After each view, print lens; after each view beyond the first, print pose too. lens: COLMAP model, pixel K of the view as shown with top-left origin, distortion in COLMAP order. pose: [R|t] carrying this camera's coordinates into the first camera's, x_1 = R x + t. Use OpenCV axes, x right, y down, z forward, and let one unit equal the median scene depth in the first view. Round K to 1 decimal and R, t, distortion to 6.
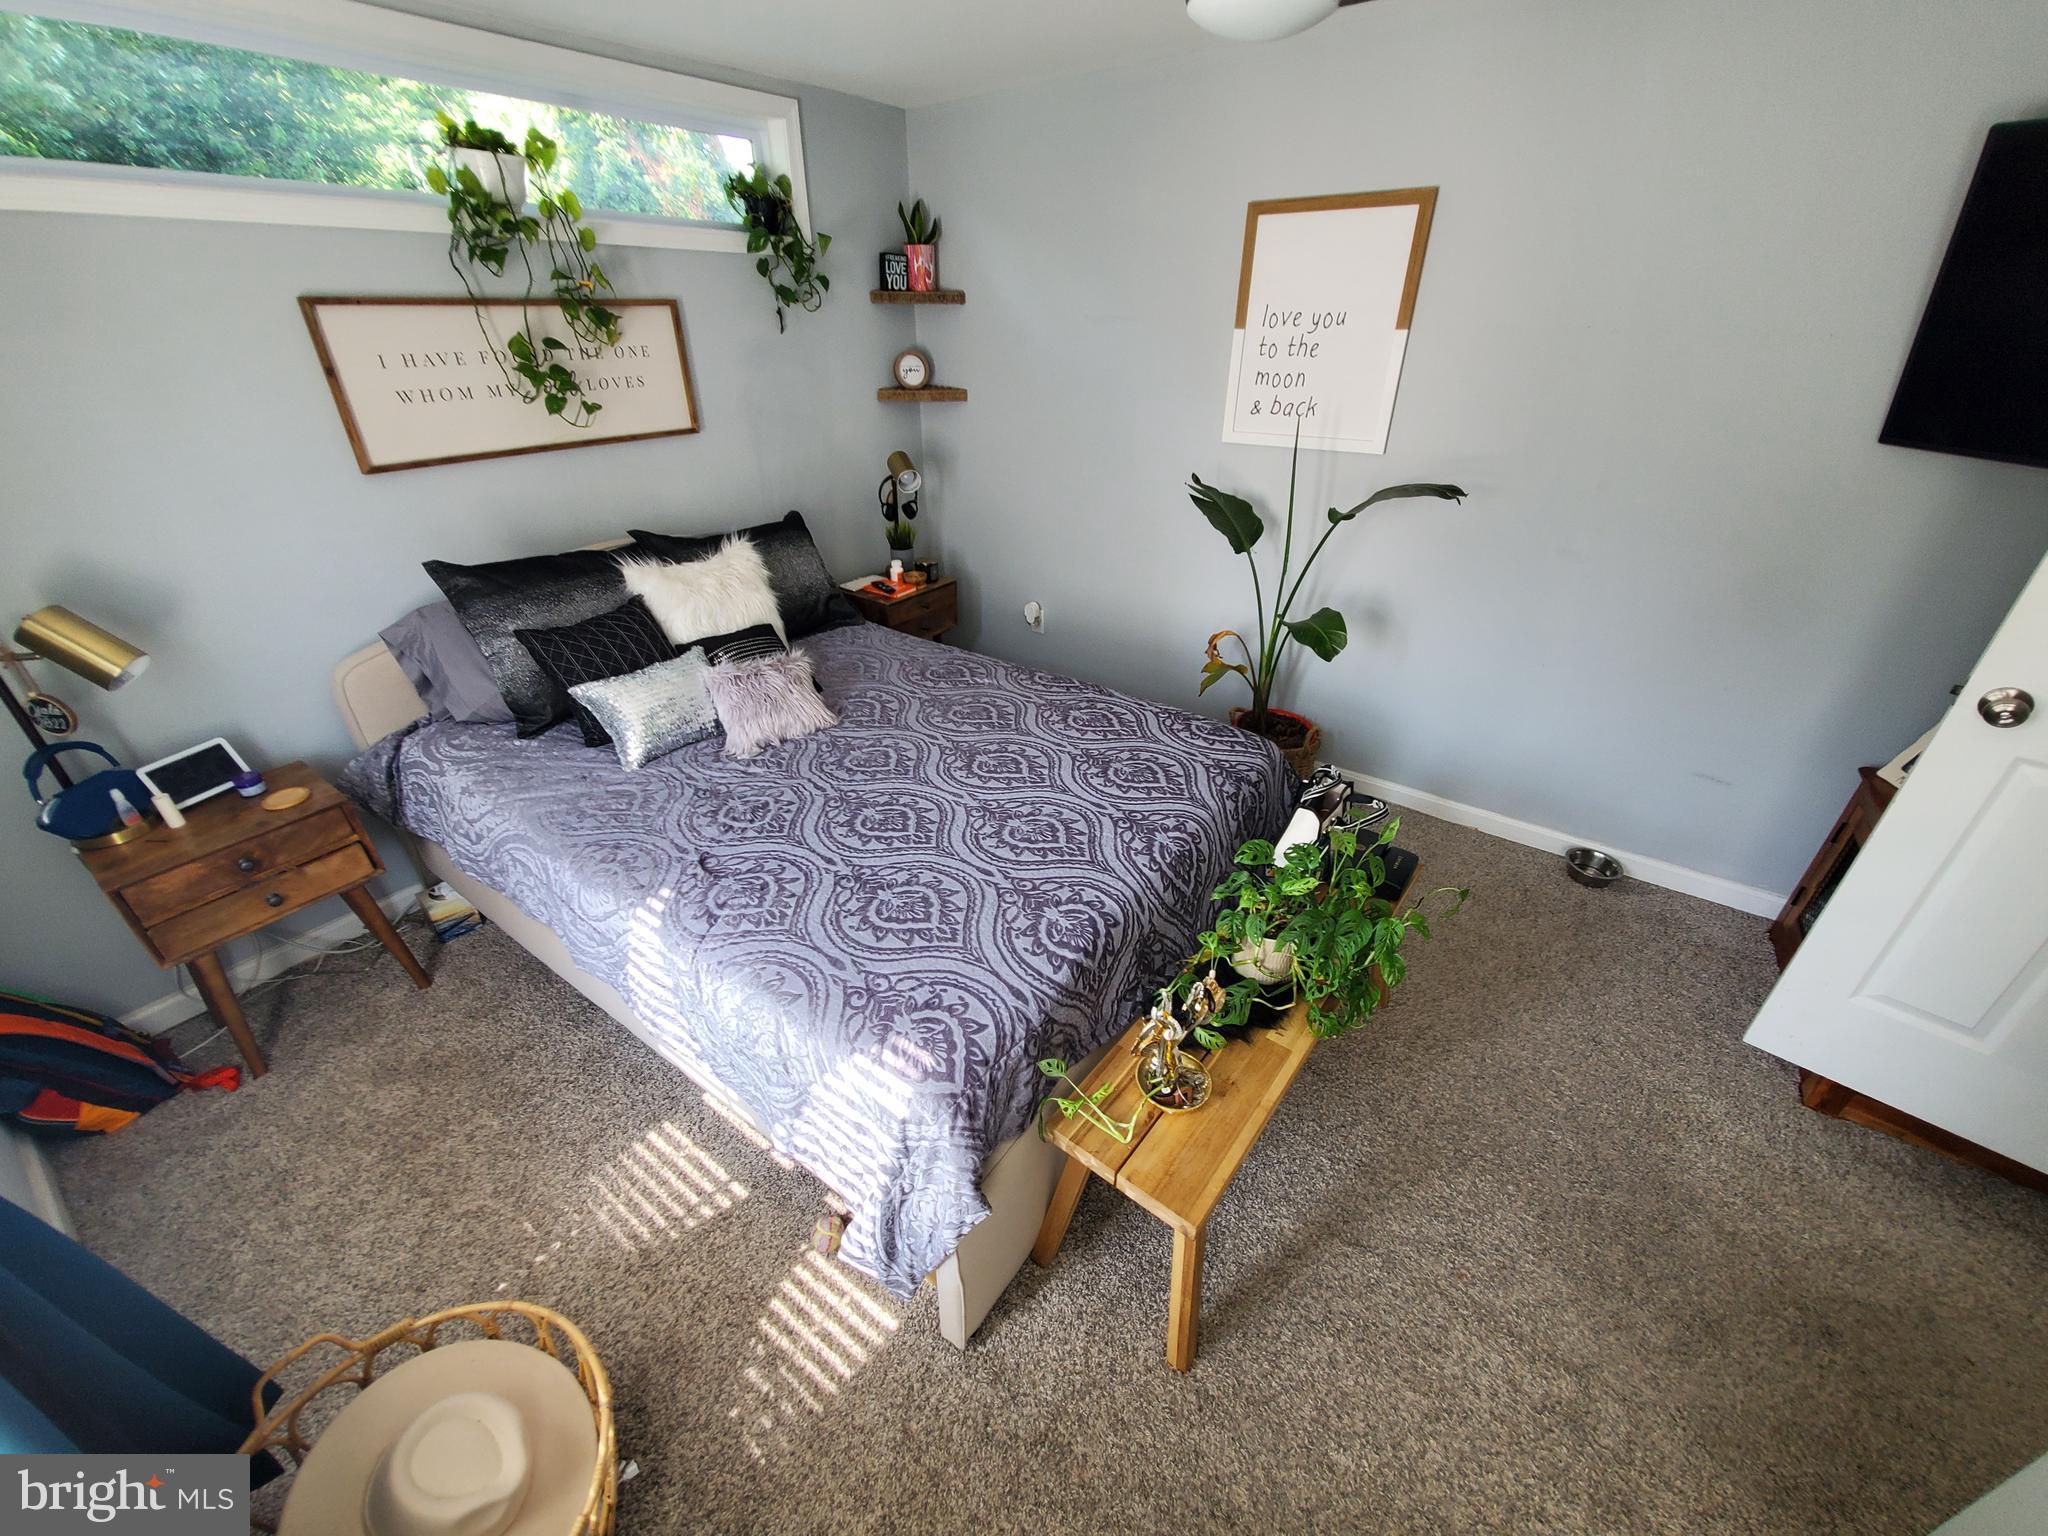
lens RADIAL K [[807.1, 0, 1019.0], [0, 807.1, 780.2], [0, 0, 1]] dist [-0.000679, -0.000634]
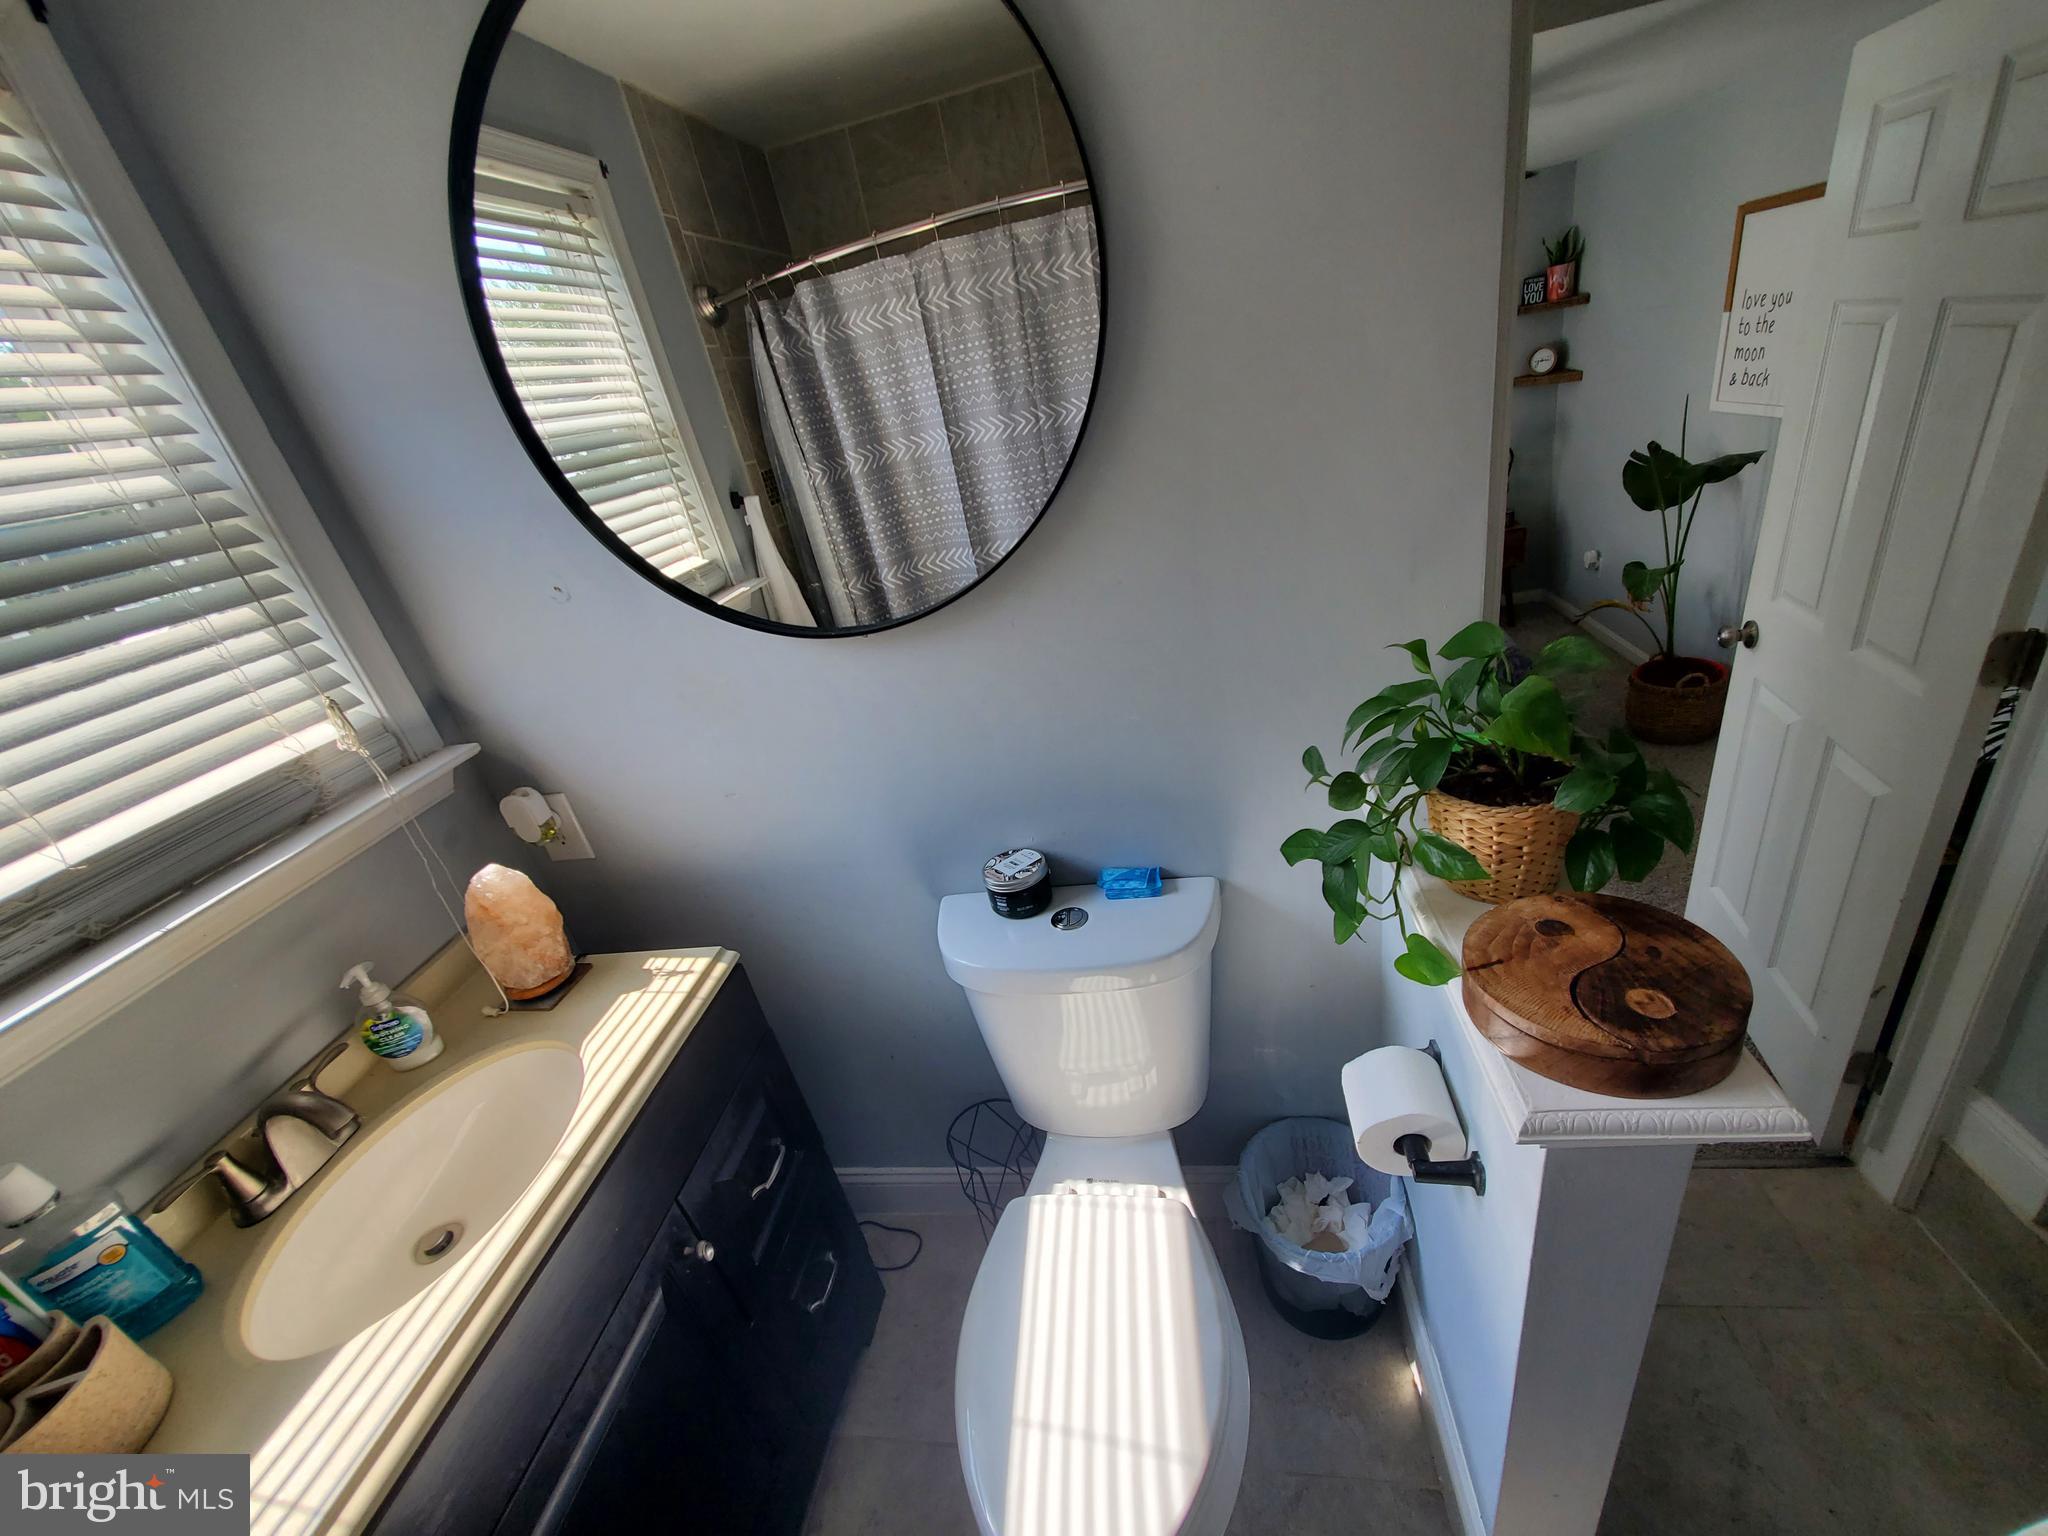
lens RADIAL K [[806.0, 0, 1026.5], [0, 806.0, 782.7], [0, 0, 1]] dist [0.000148, -0.003444]
pose [[0.444432, 0.316623, -0.837992, 1.040358], [-0.263923, 0.940214, 0.215273, 0.089818], [0.856052, 0.125491, 0.501425, -0.353473]]
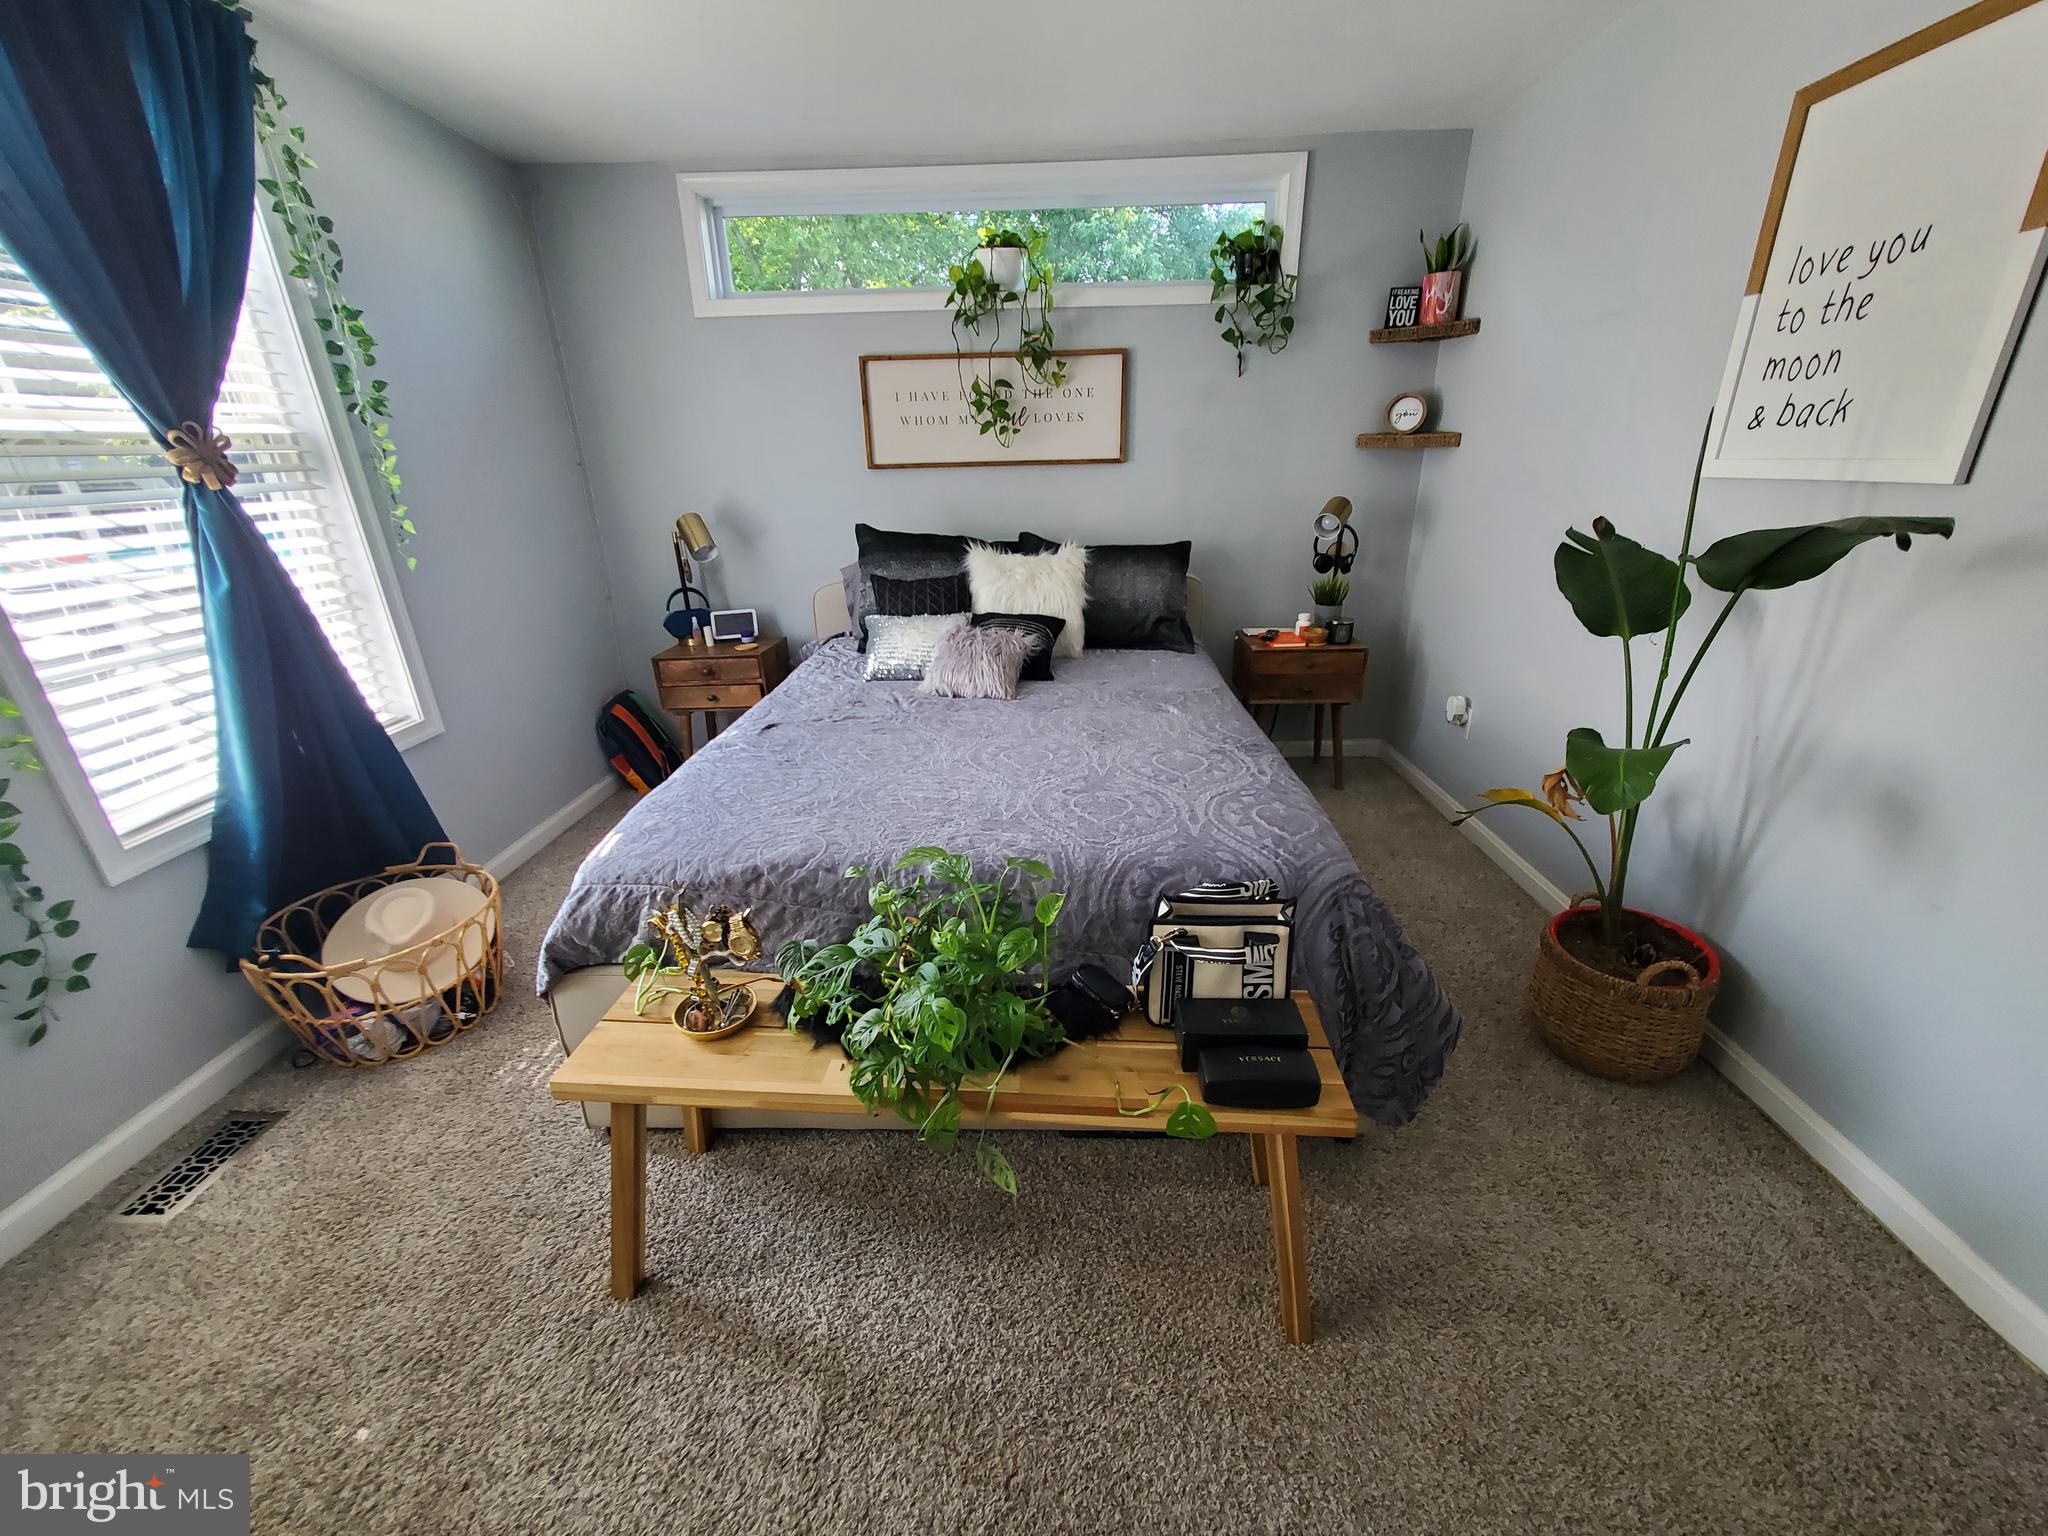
lens RADIAL K [[806.0, 0, 1026.5], [0, 806.0, 782.7], [0, 0, 1]] dist [0.000148, -0.003444]
pose [[0.564204, 0.298051, -0.769961, 0.566251], [-0.394959, 0.916374, 0.065313, -0.041113], [0.725039, 0.267253, 0.634740, 0.321987]]
